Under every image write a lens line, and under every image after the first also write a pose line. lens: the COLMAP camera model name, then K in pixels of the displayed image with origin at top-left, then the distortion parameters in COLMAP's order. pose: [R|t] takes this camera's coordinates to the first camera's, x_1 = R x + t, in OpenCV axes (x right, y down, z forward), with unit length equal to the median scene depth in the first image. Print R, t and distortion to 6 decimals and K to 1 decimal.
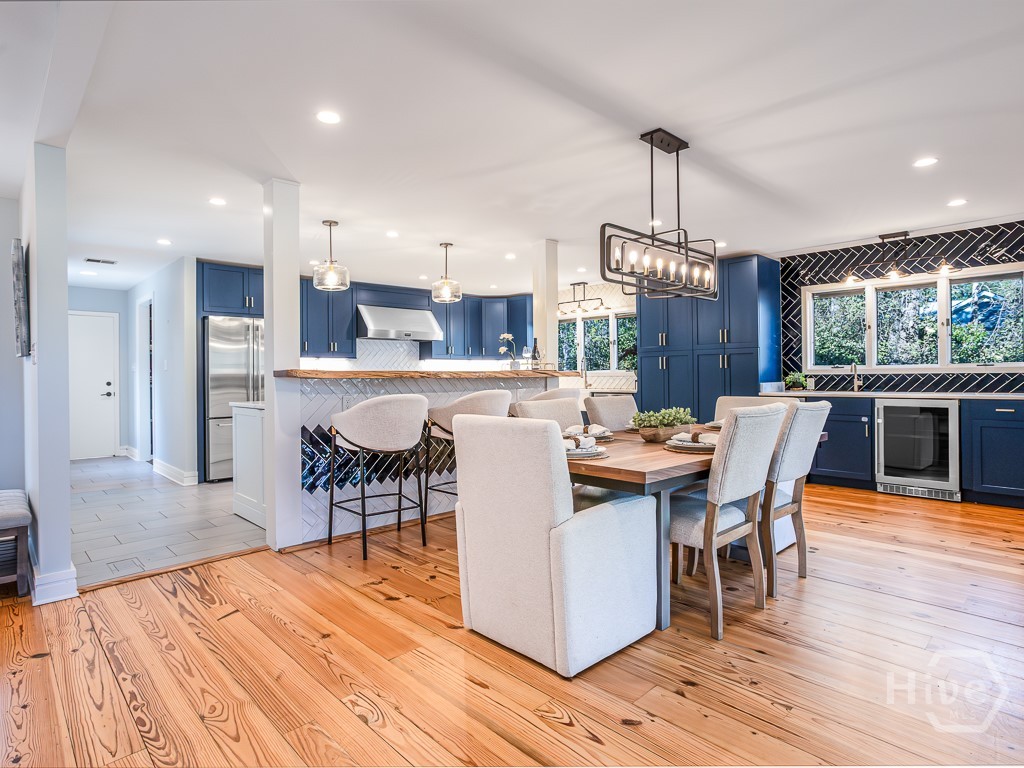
lens RADIAL K [[559.7, 0, 517.9], [0, 559.7, 377.5], [0, 0, 1]] dist [-0.036442, 0.014291]
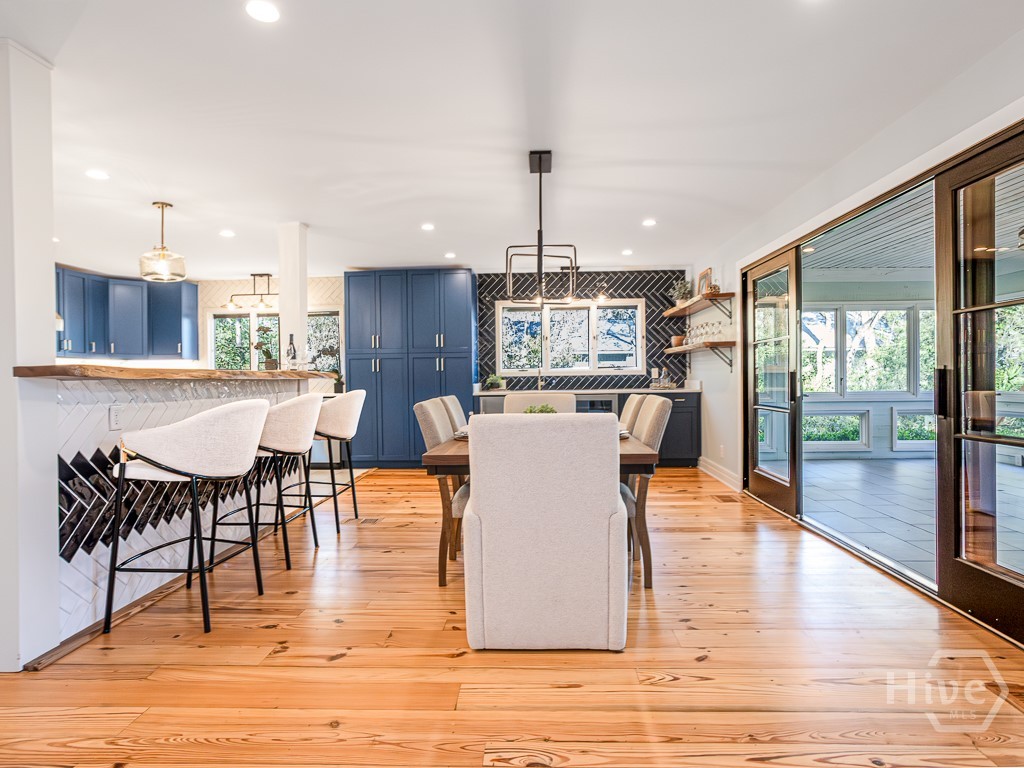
lens RADIAL K [[559.7, 0, 520.5], [0, 559.7, 381.1], [0, 0, 1]] dist [-0.036442, 0.014291]
pose [[0.721008, -0.006613, 0.692895, -0.405578], [0.009964, 0.999950, -0.000825, 0.008410], [-0.692855, 0.007499, 0.721038, 0.178974]]
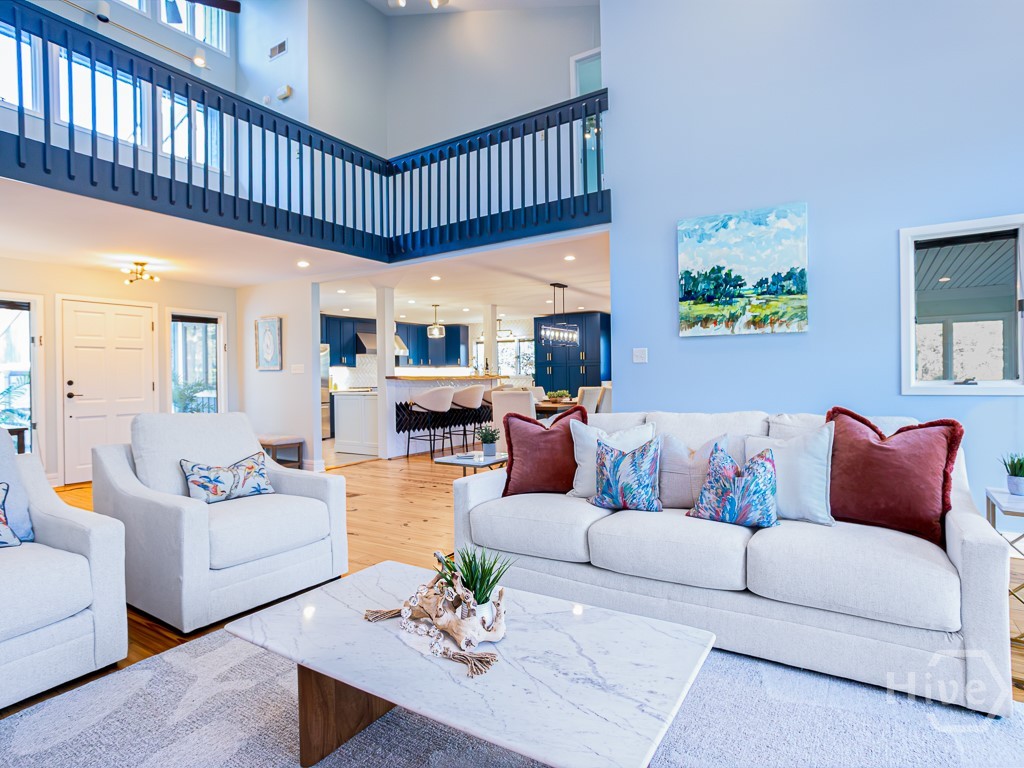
lens RADIAL K [[559.7, 0, 516.5], [0, 559.7, 381.3], [0, 0, 1]] dist [-0.036442, 0.014291]
pose [[0.974427, -0.007518, 0.224580, -0.384763], [0.006856, 0.999970, 0.003726, 0.001440], [-0.224601, -0.002091, 0.974449, -1.114995]]
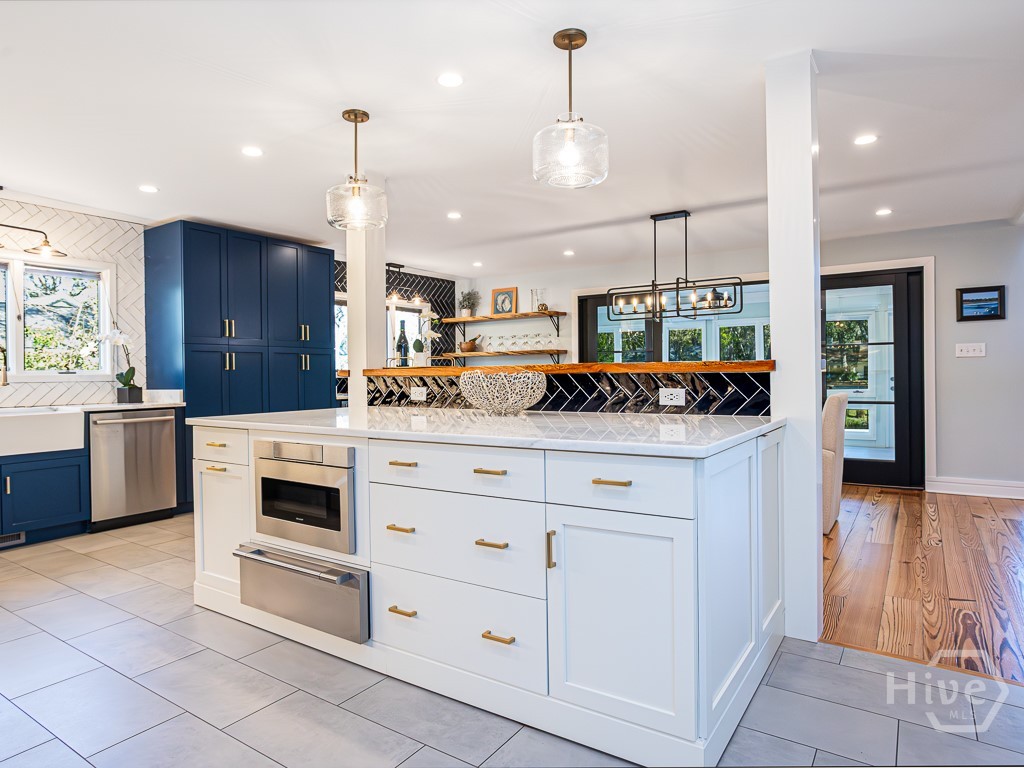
lens RADIAL K [[614.3, 0, 511.2], [0, 614.3, 382.4], [0, 0, 1]] dist [-0.008624, 0.000642]
pose [[-0.210336, -0.003644, 0.977622, -0.965292], [0.018442, 0.999800, 0.007694, 0.002239], [-0.977455, 0.019648, -0.210226, 1.359095]]
